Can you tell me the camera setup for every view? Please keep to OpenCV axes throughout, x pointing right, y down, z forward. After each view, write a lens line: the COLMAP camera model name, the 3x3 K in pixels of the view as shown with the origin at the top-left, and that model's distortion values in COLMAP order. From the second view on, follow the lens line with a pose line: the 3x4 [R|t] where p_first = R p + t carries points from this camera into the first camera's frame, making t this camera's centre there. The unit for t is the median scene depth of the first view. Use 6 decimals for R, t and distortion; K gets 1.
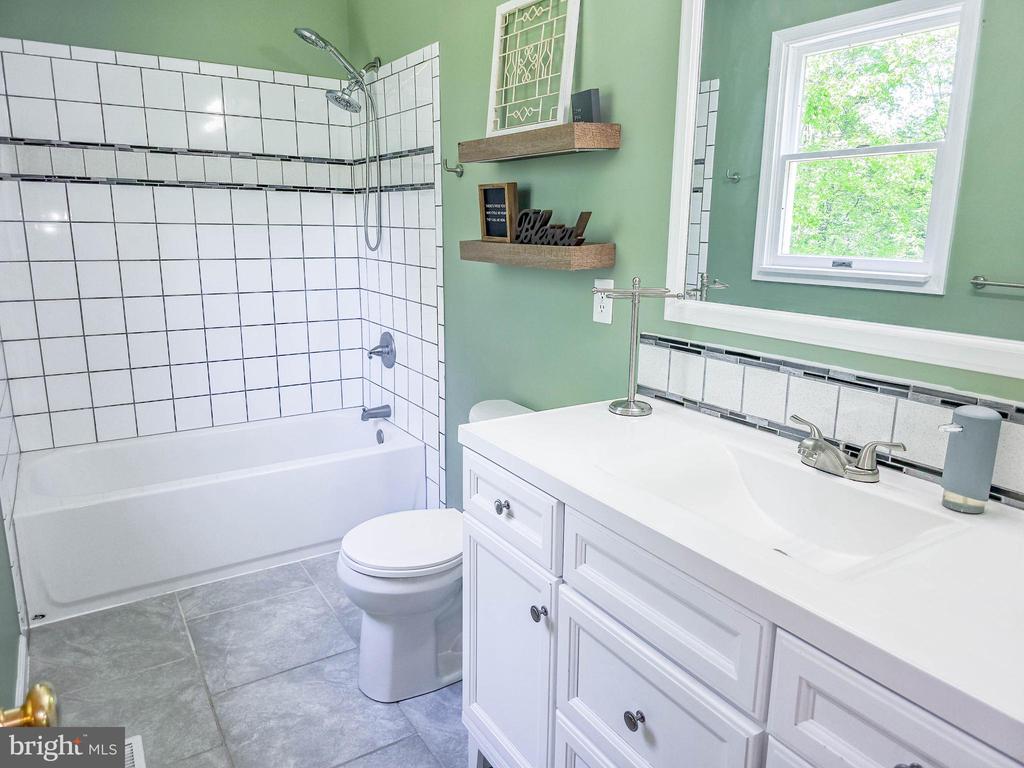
lens RADIAL K [[688.8, 0, 491.0], [0, 688.8, 382.4], [0, 0, 1]] dist [0.076788, -0.099549]
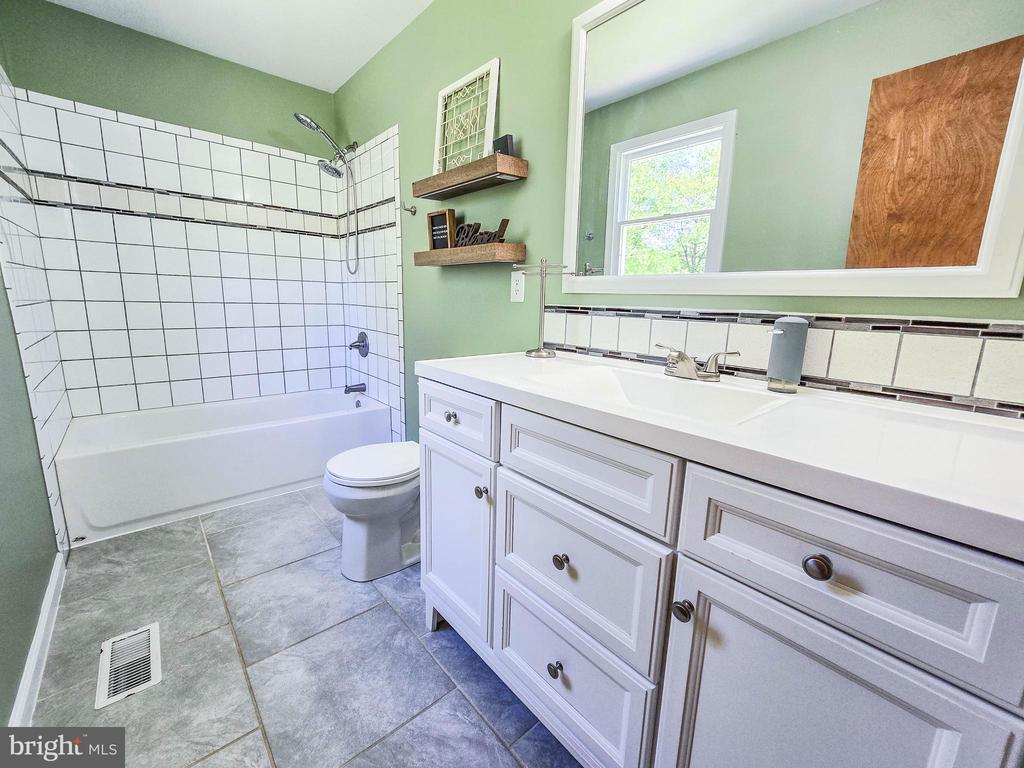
lens RADIAL K [[421.5, 0, 500.7], [0, 421.5, 386.9], [0, 0, 1]] dist [-0.000435, -0.006368]
pose [[0.987346, -0.011813, 0.158137, -0.010930], [0.015551, 0.999628, -0.022423, 0.099852], [-0.157813, 0.024598, 0.987163, 0.138722]]
